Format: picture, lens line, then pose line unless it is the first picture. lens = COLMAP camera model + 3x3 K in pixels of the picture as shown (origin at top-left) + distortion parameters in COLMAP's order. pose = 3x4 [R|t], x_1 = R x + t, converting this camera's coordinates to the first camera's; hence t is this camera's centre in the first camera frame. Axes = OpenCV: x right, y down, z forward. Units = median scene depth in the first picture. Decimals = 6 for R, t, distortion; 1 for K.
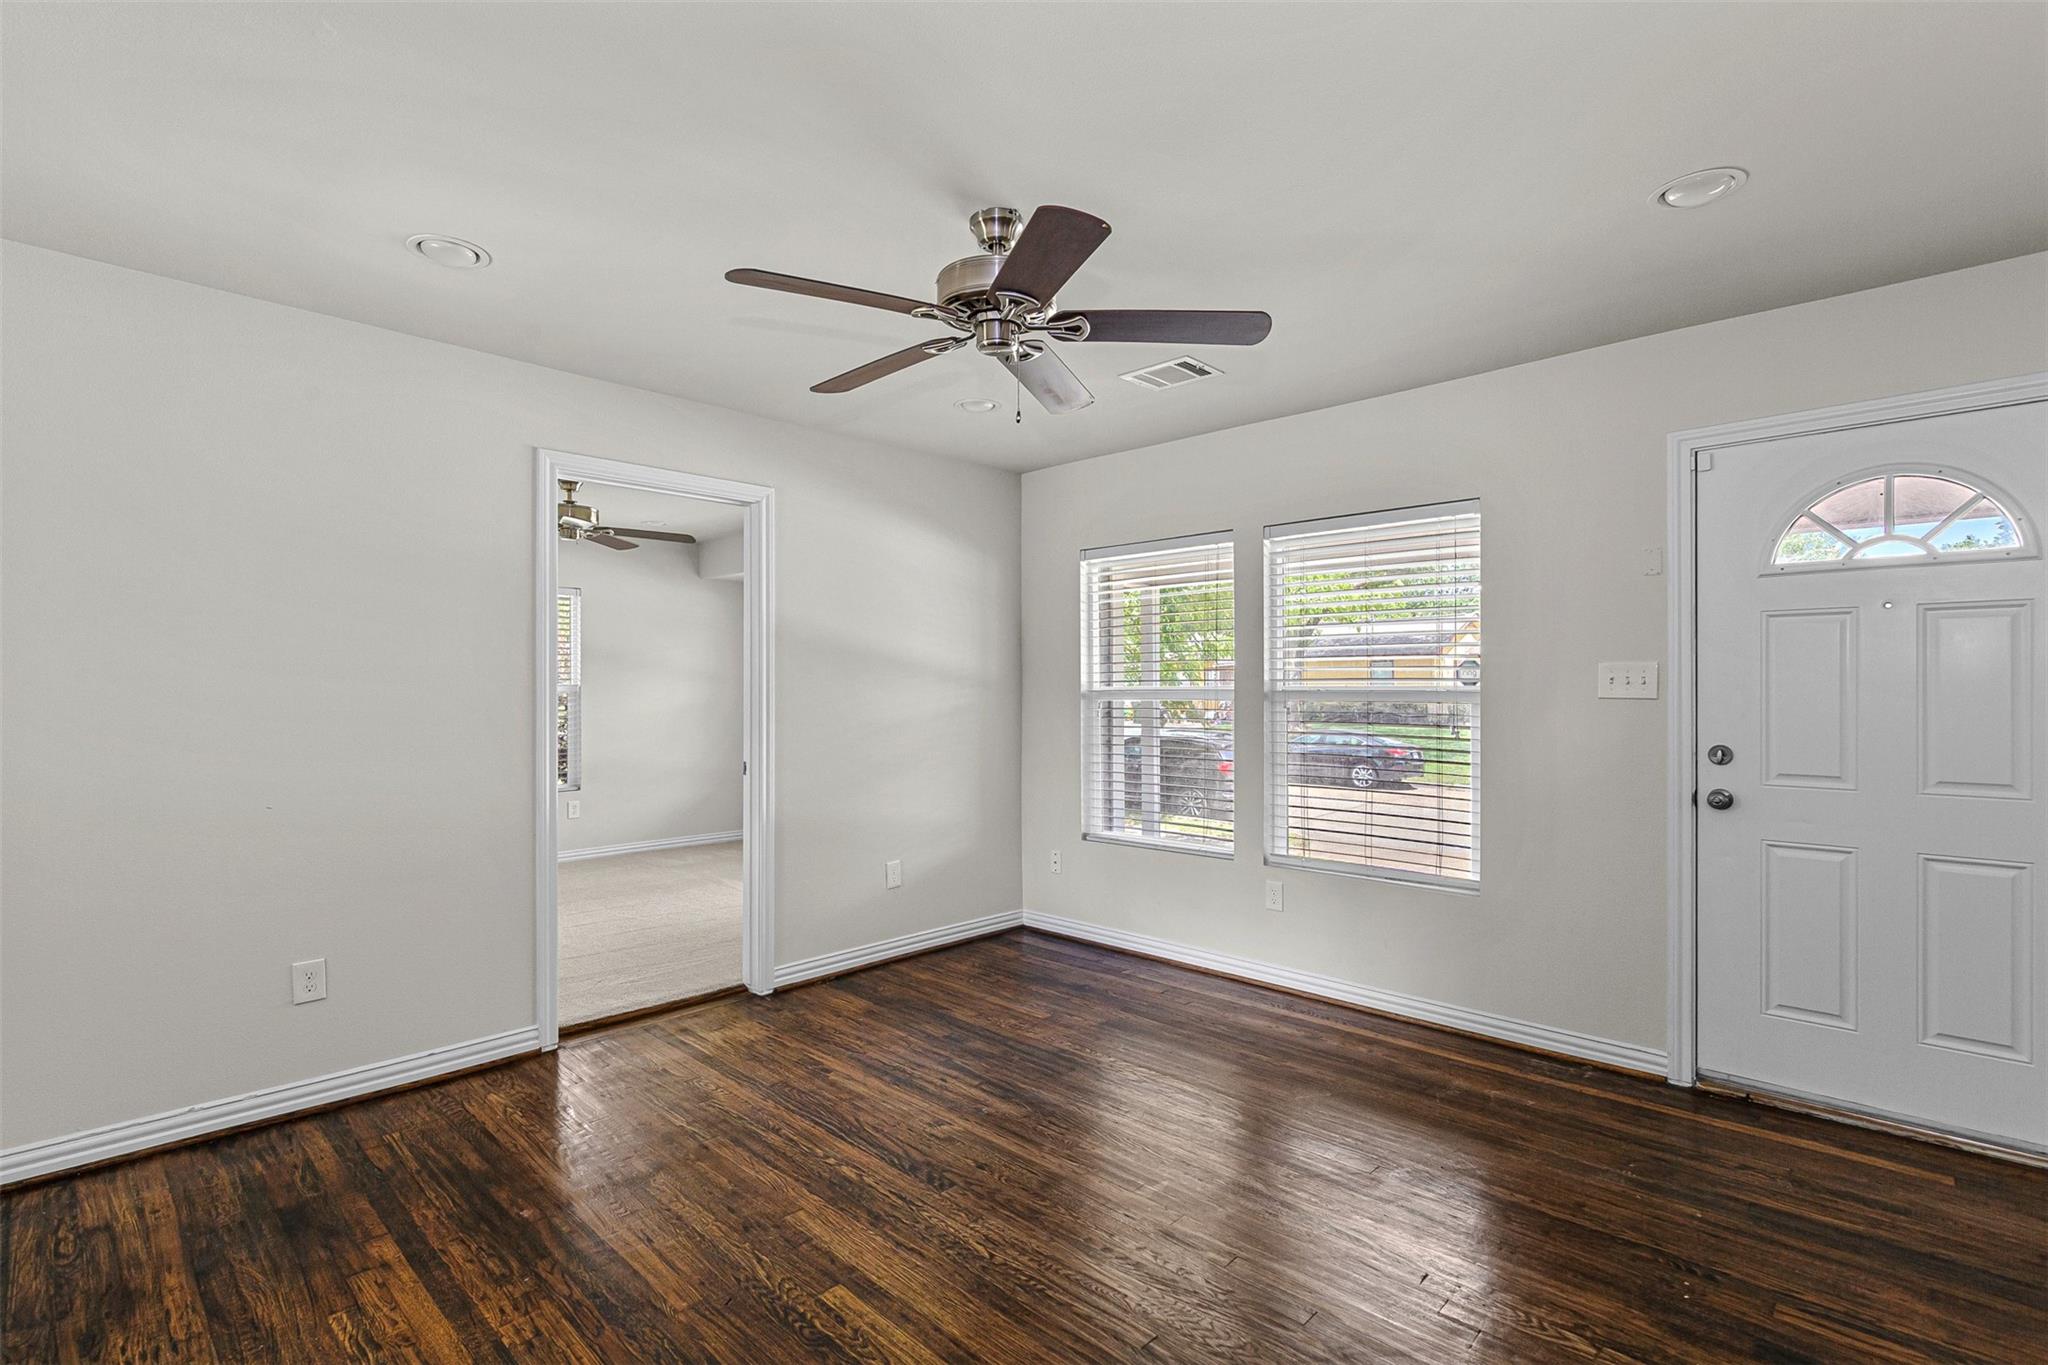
lens RADIAL K [[948.1, 0, 1028.3], [0, 948.1, 685.3], [0, 0, 1]] dist [0.000228, 0.000018]
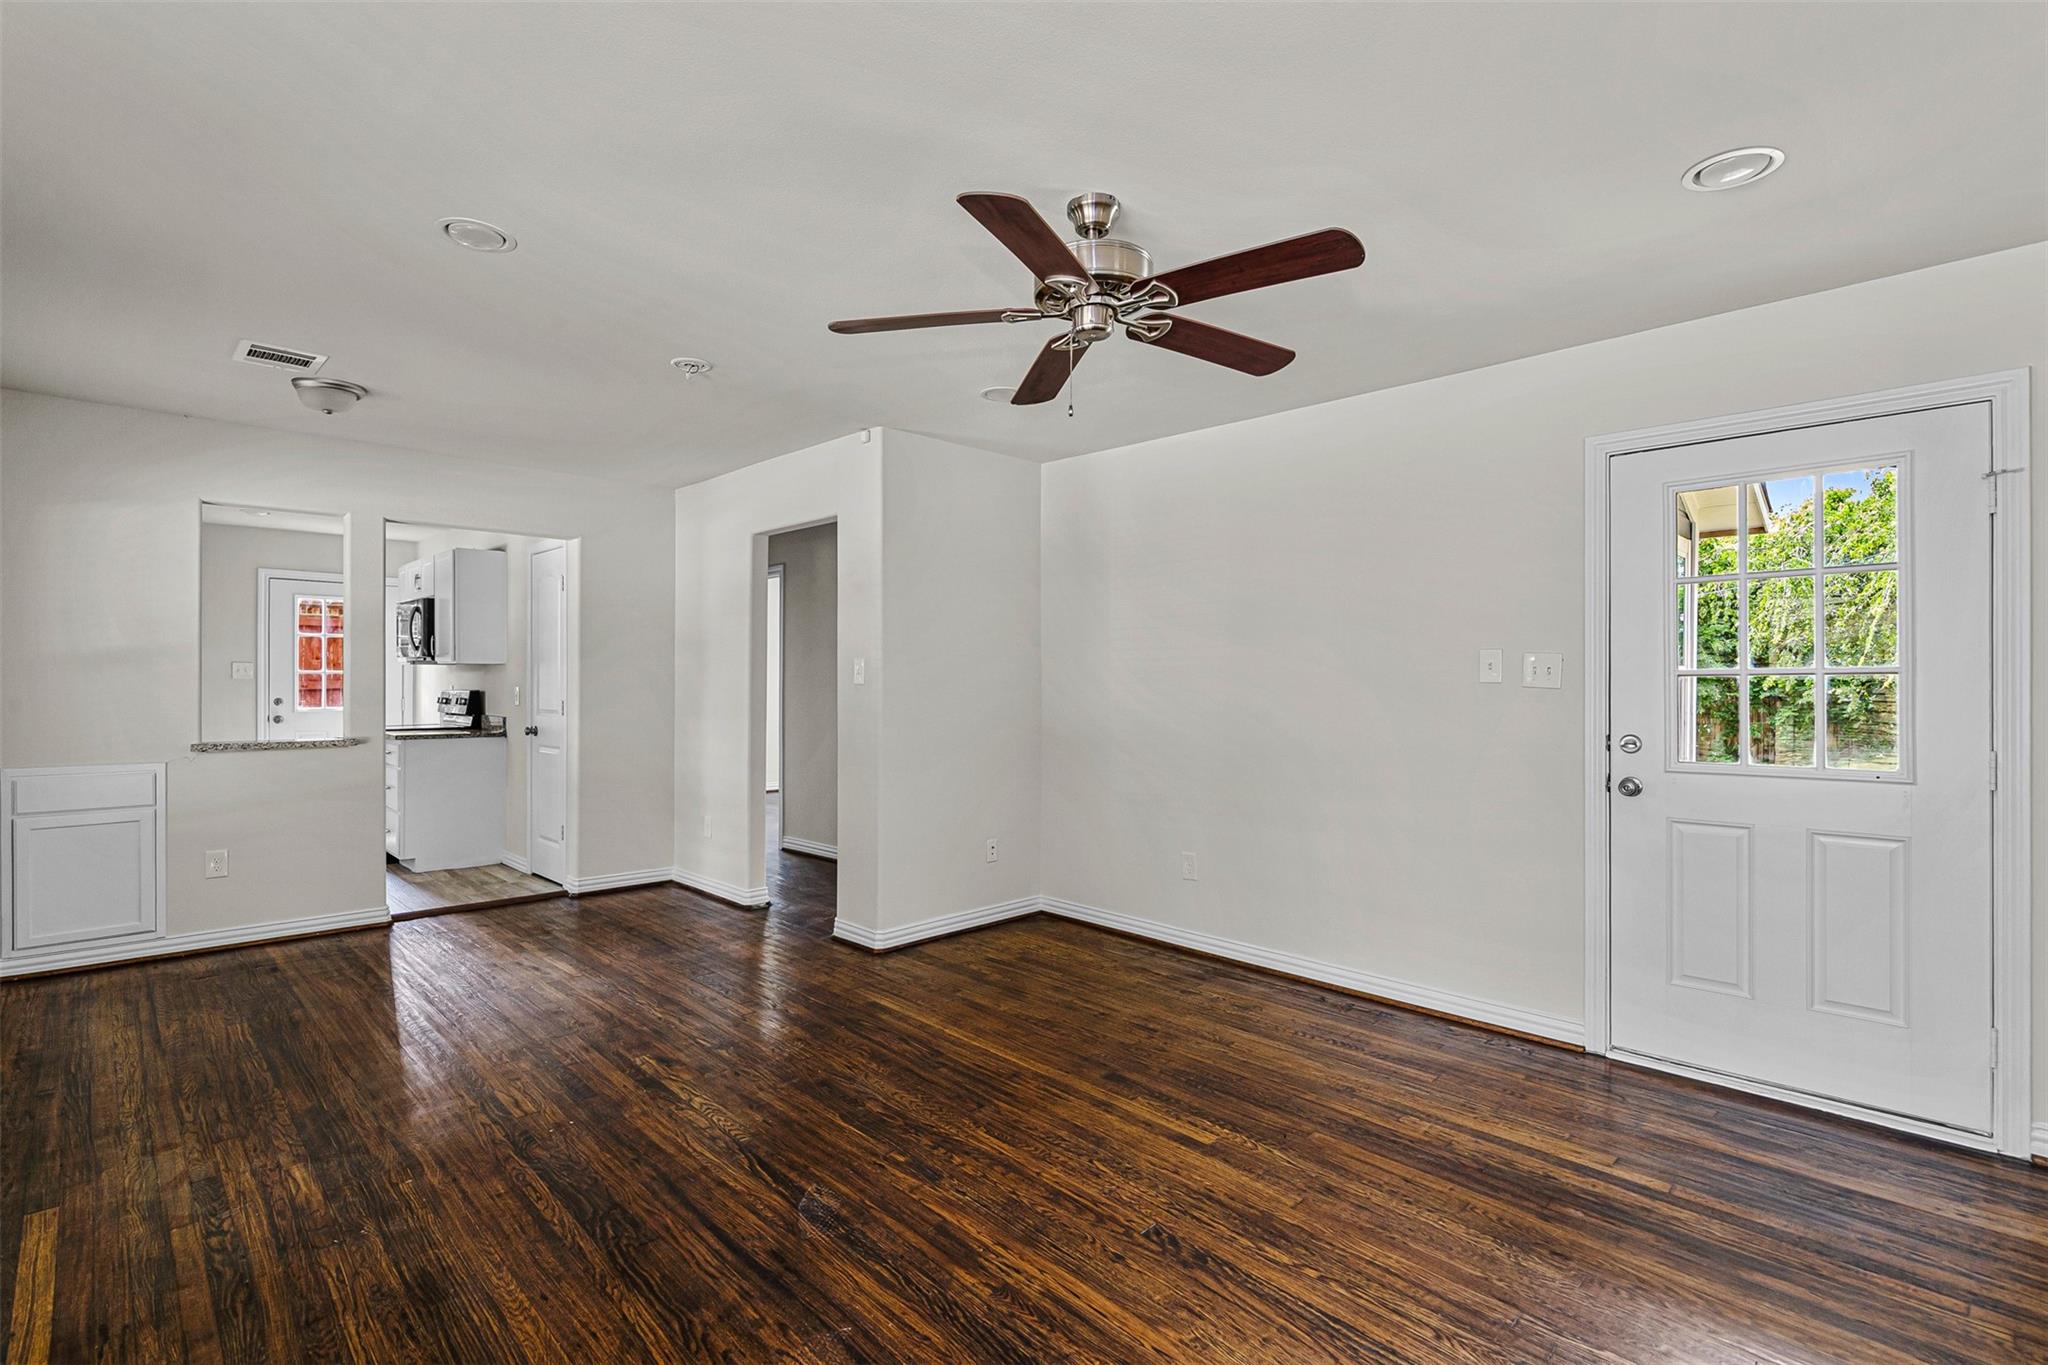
lens RADIAL K [[948.1, 0, 1019.8], [0, 948.1, 679.0], [0, 0, 1]] dist [0.000228, 0.000018]
pose [[-0.999372, -0.002307, 0.035350, 0.007973], [-0.002365, 0.999996, -0.001610, 0.012526], [-0.035346, -0.001693, -0.999374, 1.970837]]
